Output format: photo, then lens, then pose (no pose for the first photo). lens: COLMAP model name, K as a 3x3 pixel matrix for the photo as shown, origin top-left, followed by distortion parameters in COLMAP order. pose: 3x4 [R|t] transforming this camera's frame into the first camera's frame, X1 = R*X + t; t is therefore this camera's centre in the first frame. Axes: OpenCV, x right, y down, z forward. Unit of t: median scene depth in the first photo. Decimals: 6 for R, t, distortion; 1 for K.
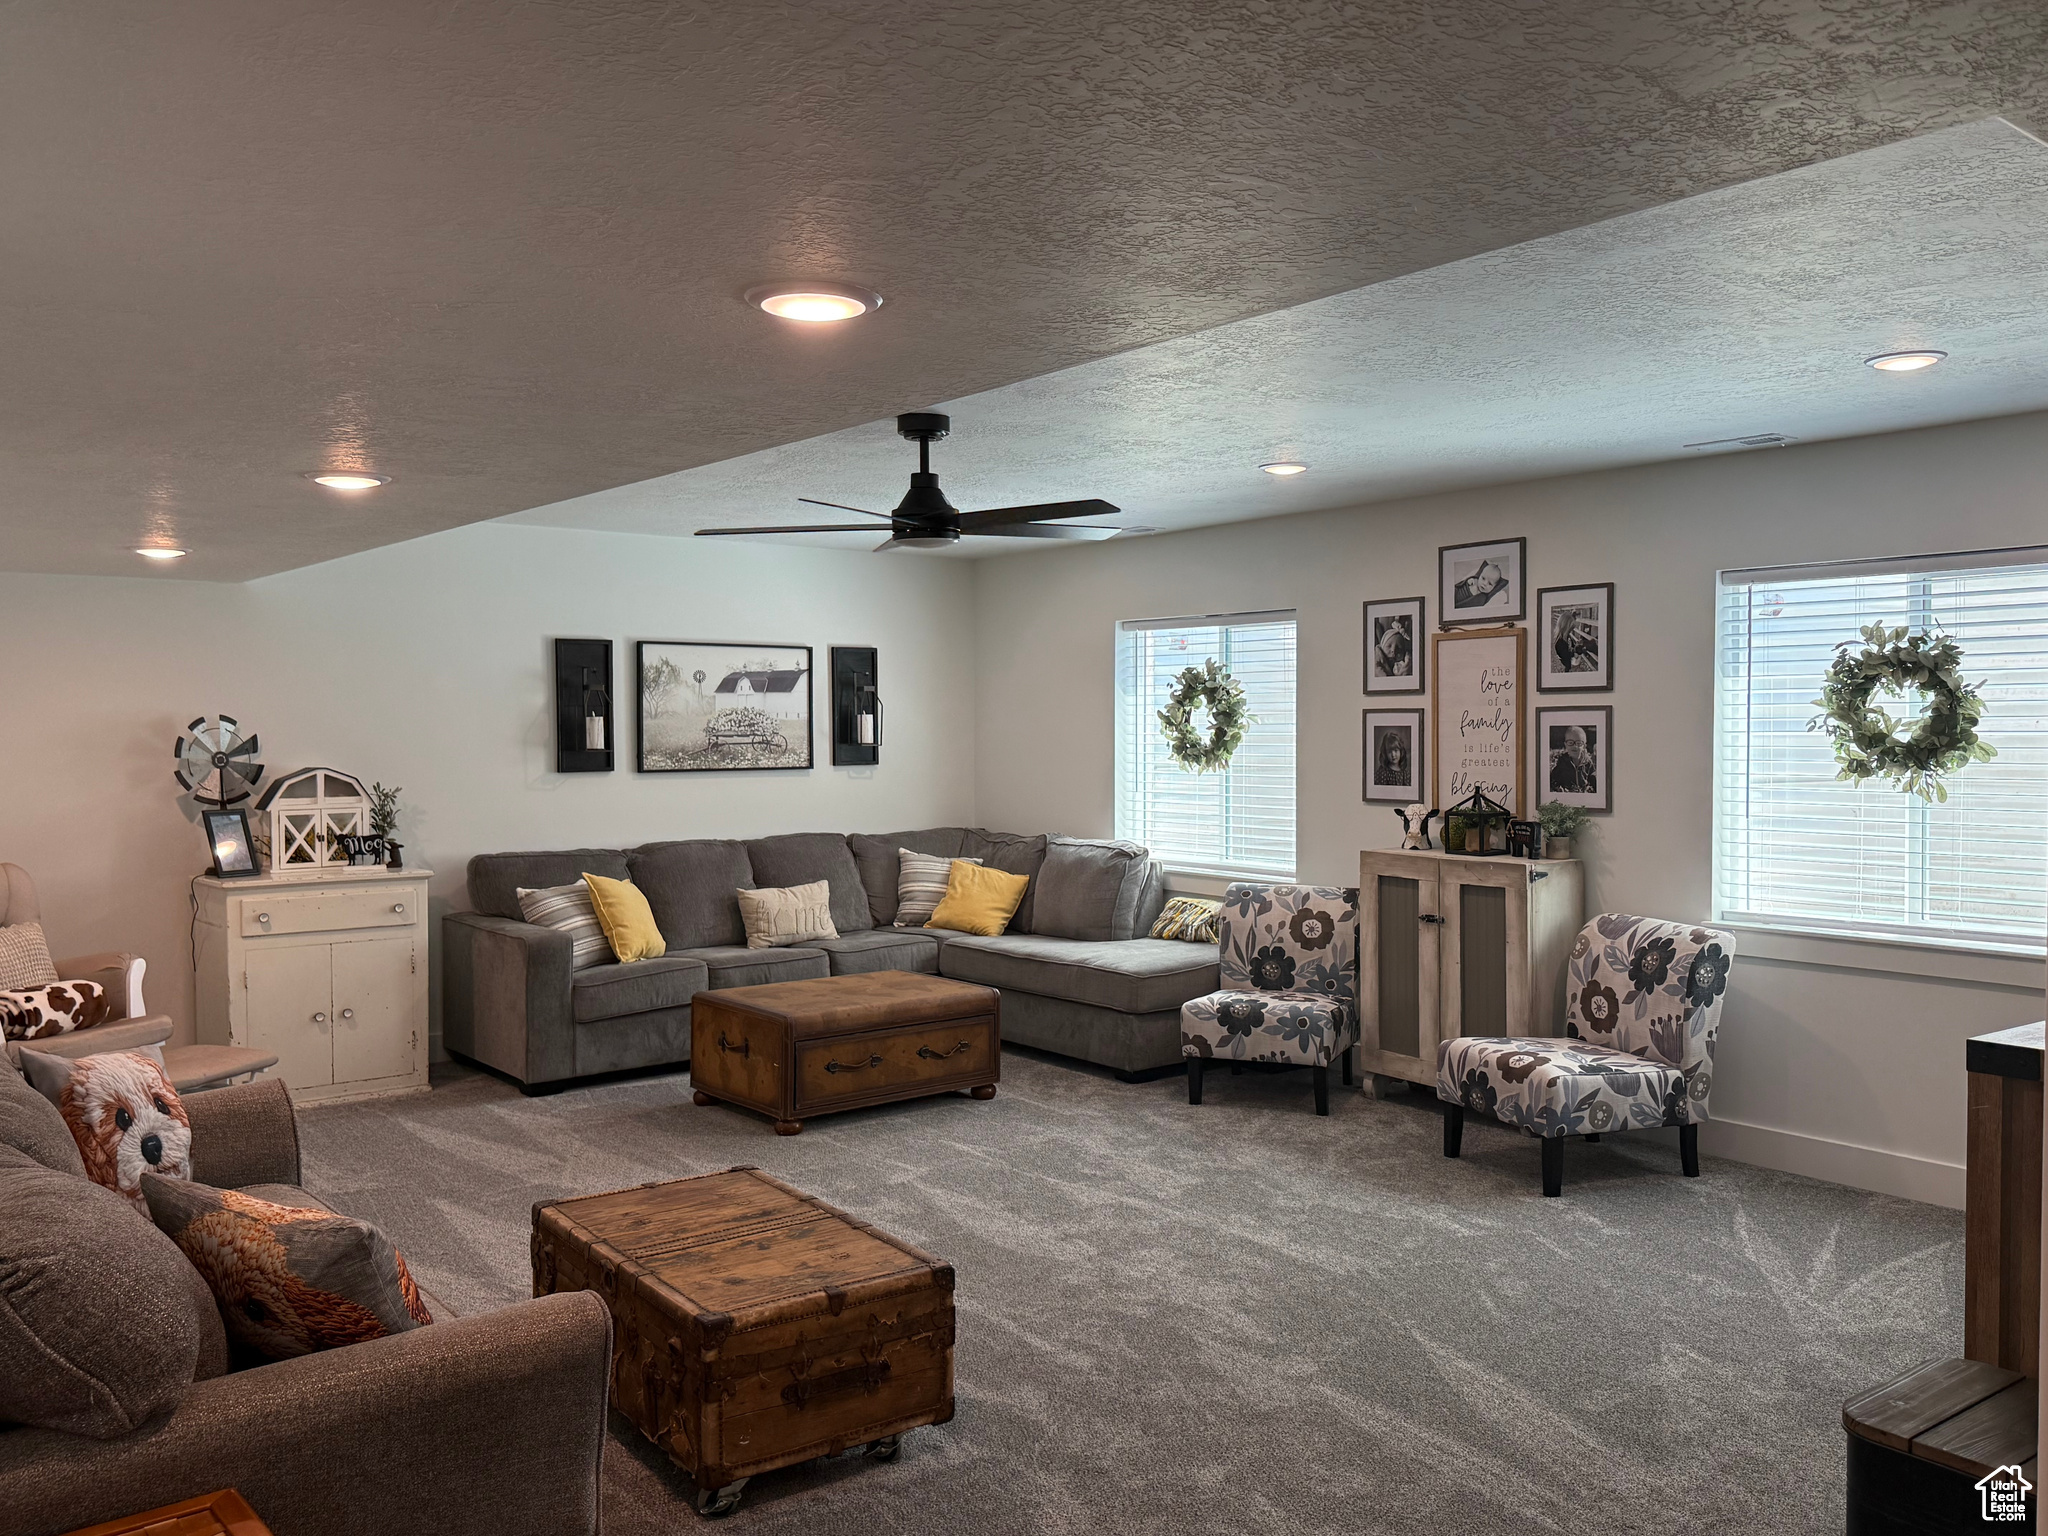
lens RADIAL K [[1679.1, 0, 1015.4], [0, 1679.1, 753.1], [0, 0, 1]] dist [0.068196, -0.098324]
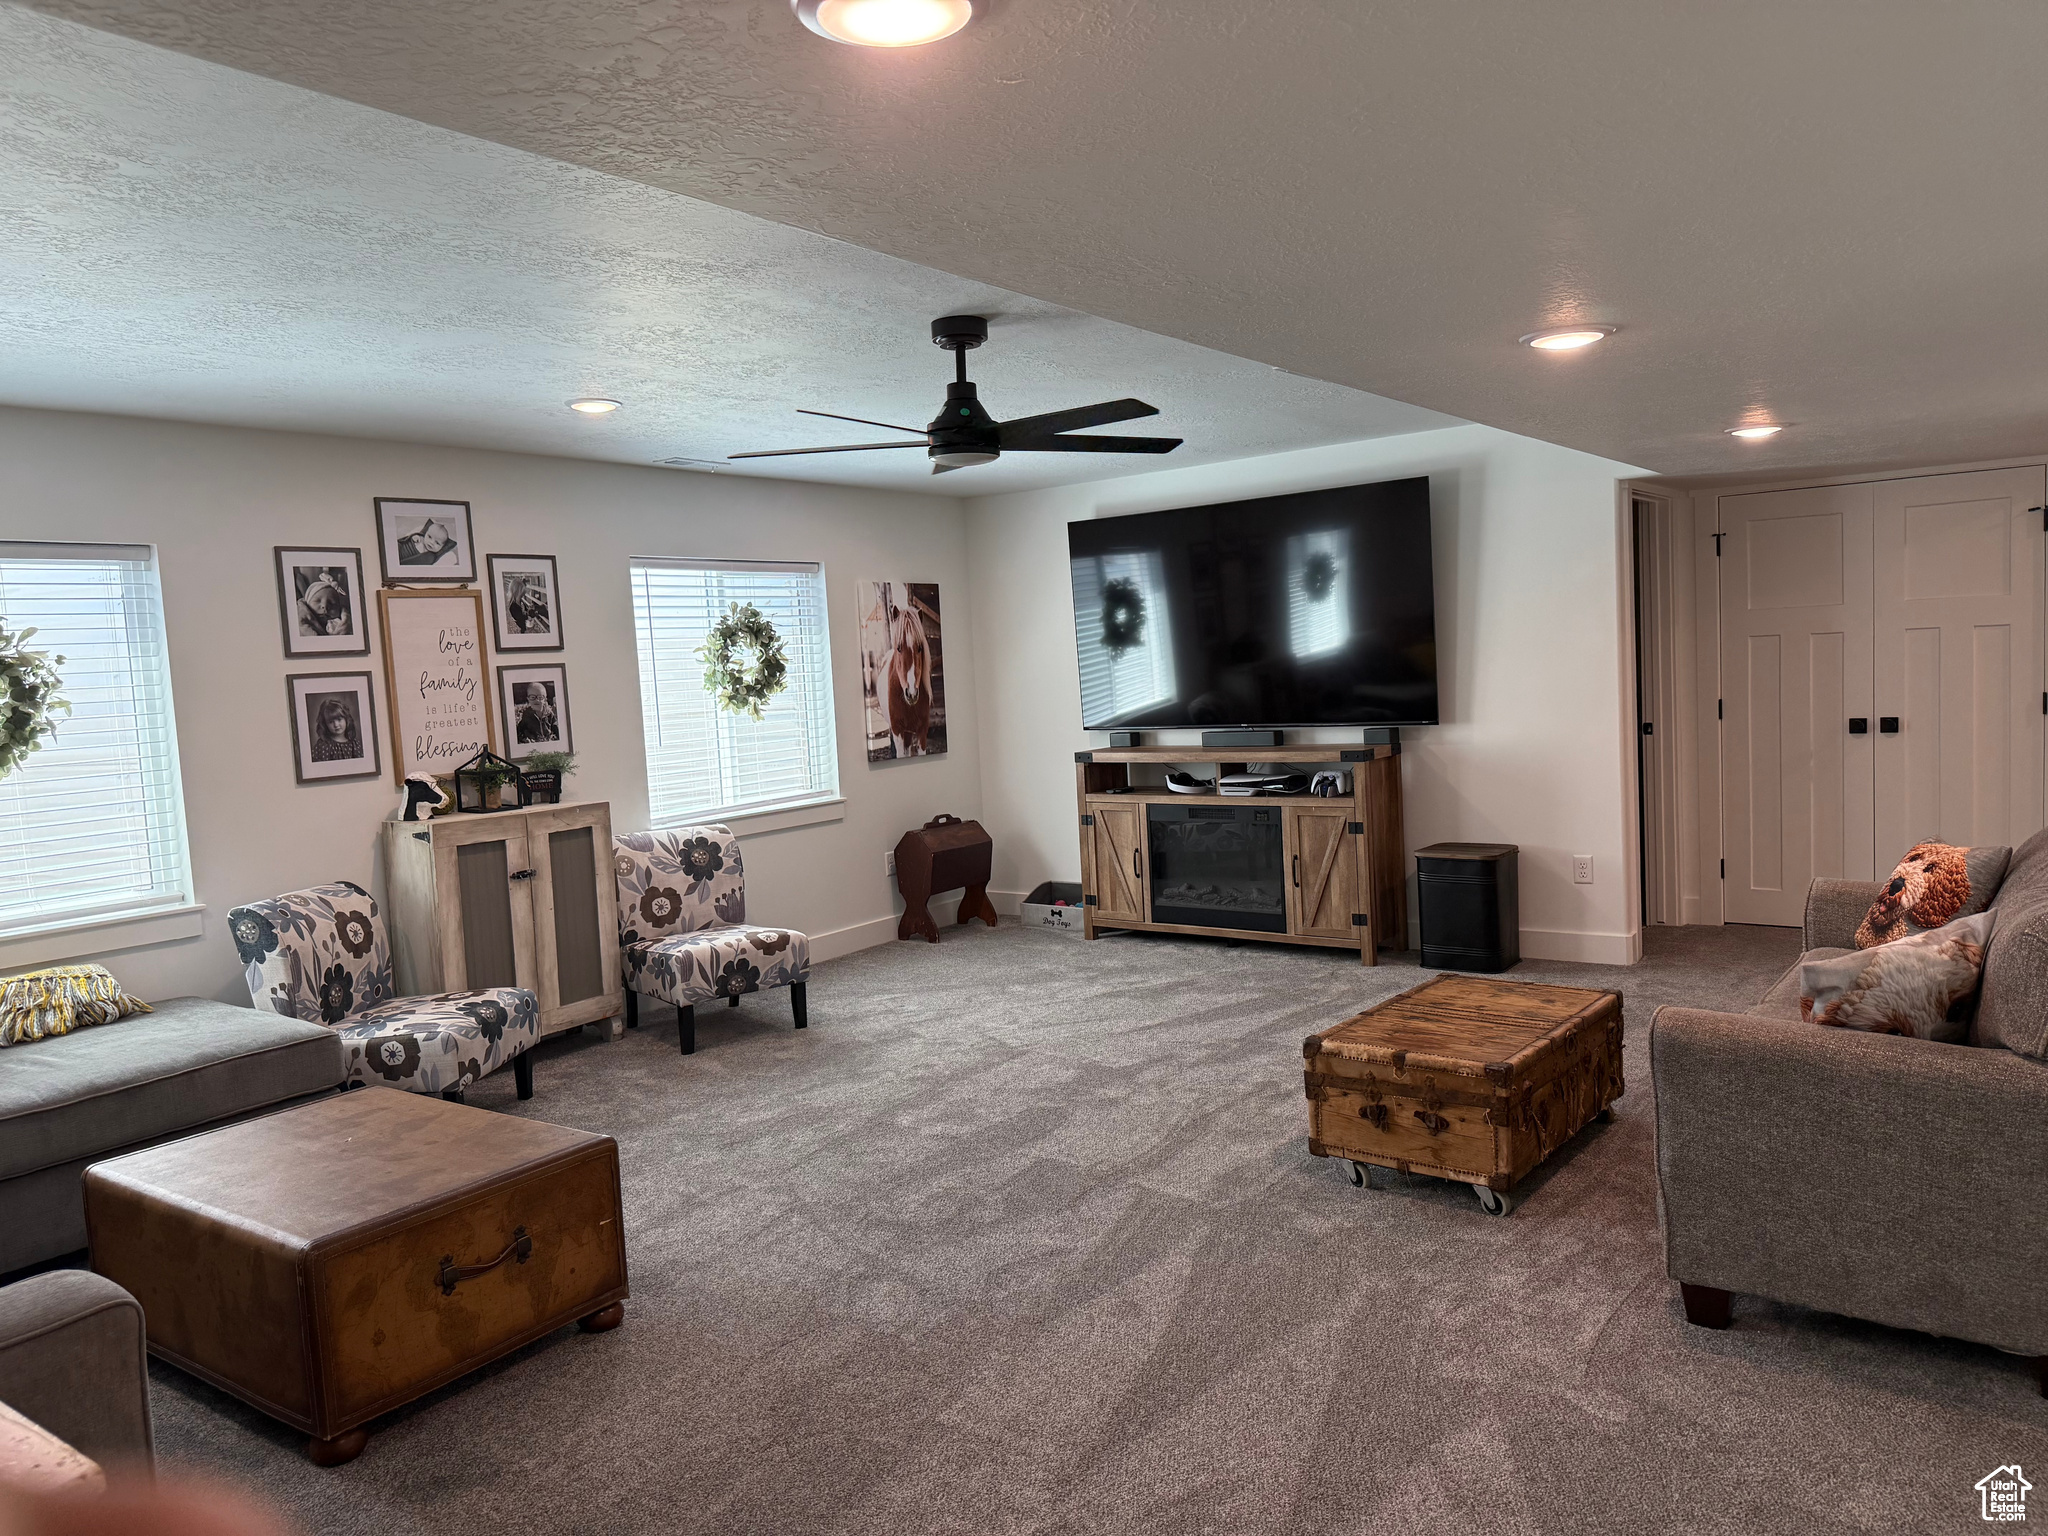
lens RADIAL K [[1447.7, 0, 1007.6], [0, 1447.7, 767.0], [0, 0, 1]] dist [0.060016, -0.075037]
pose [[-0.290584, -0.052315, 0.955418, -0.664384], [0.072783, 0.994403, 0.076586, -0.011031], [-0.954077, 0.091793, -0.285150, 0.966596]]
